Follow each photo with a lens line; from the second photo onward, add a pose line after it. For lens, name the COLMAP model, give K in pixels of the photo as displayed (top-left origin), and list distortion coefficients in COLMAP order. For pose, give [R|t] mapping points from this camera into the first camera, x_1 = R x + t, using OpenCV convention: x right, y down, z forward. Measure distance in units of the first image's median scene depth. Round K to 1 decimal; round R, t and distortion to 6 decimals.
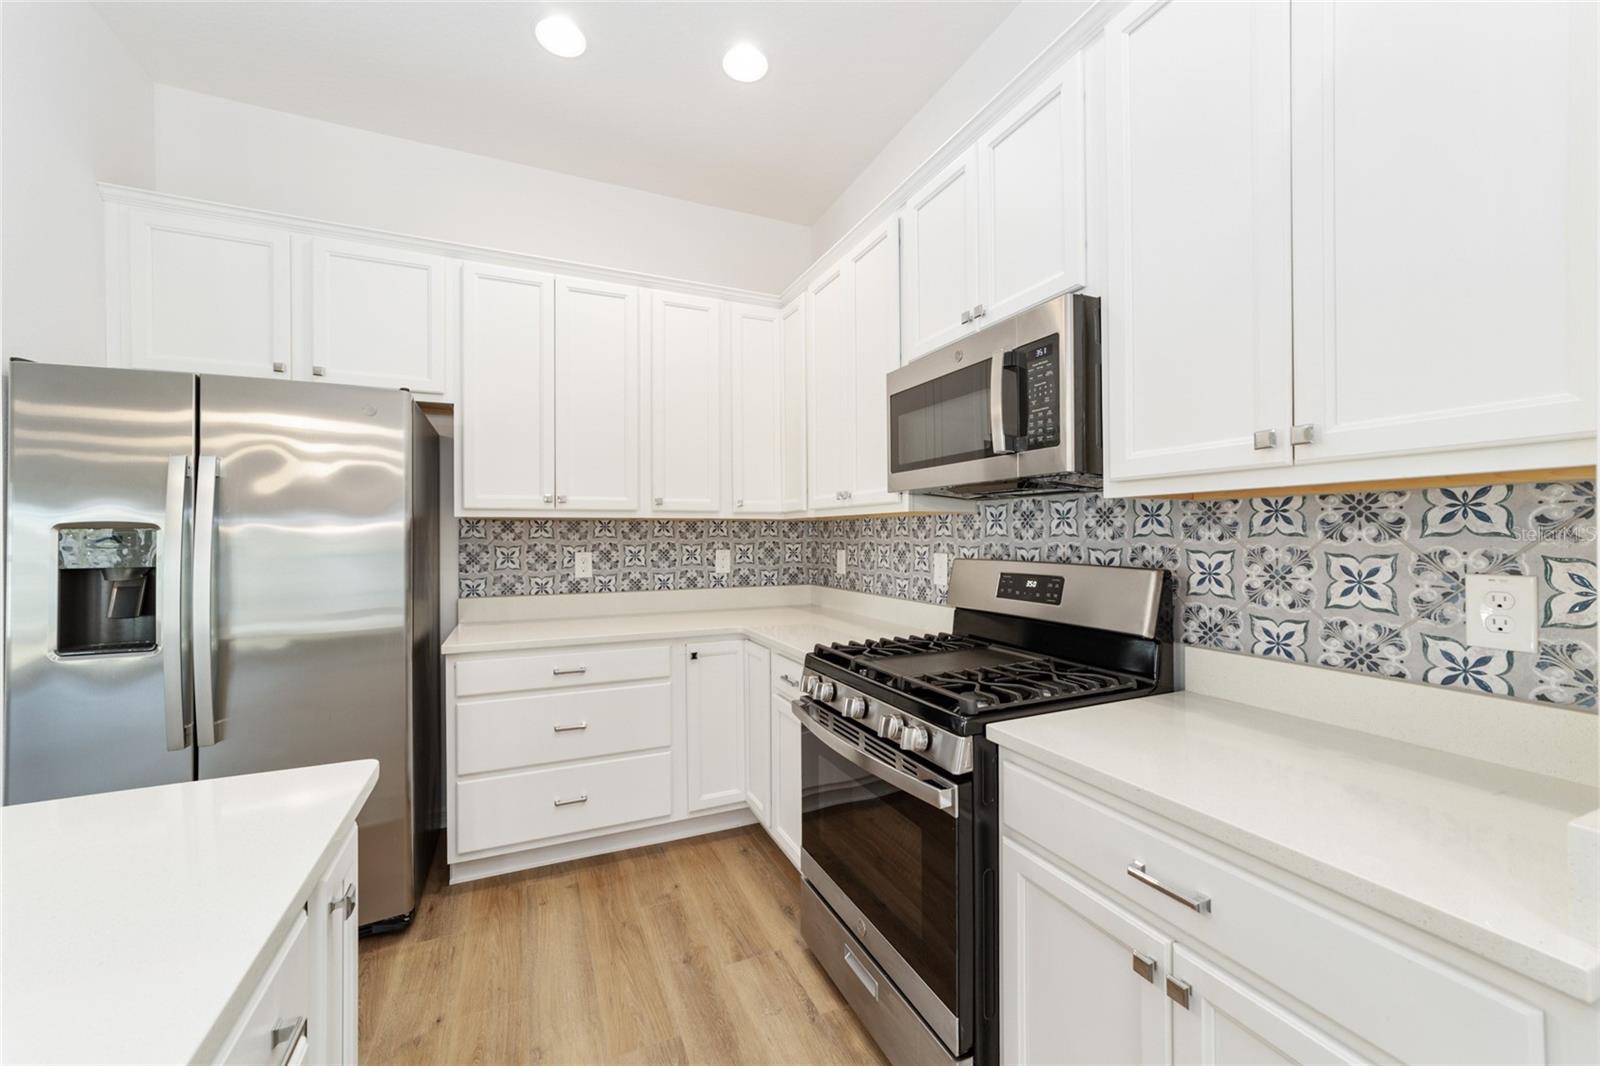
lens RADIAL K [[613.8, 0, 800.0], [0, 613.8, 533.0], [0, 0, 1]] dist [-0.022099, 0.010967]
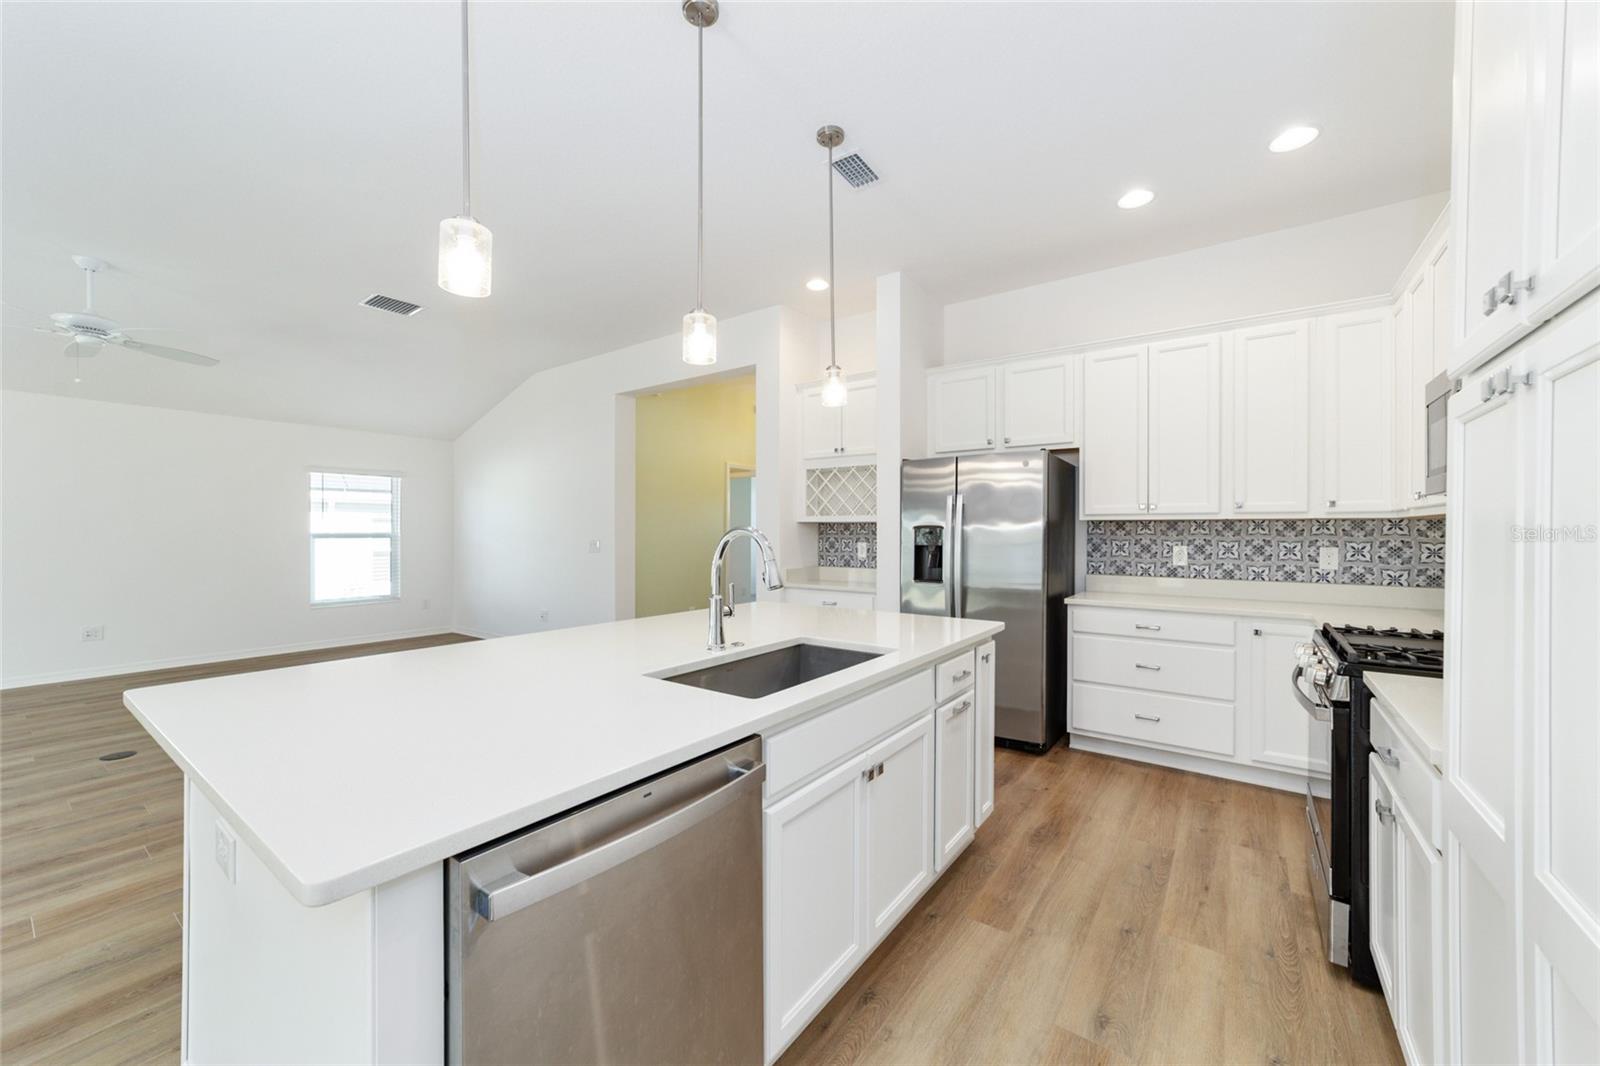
lens RADIAL K [[605.4, 0, 791.3], [0, 605.4, 534.9], [0, 0, 1]] dist [-0.003855, -0.000087]
pose [[0.487336, 0.010036, -0.873157, 0.450176], [-0.001833, 0.999944, 0.010470, -0.004247], [0.873212, -0.003502, 0.487327, -0.419810]]
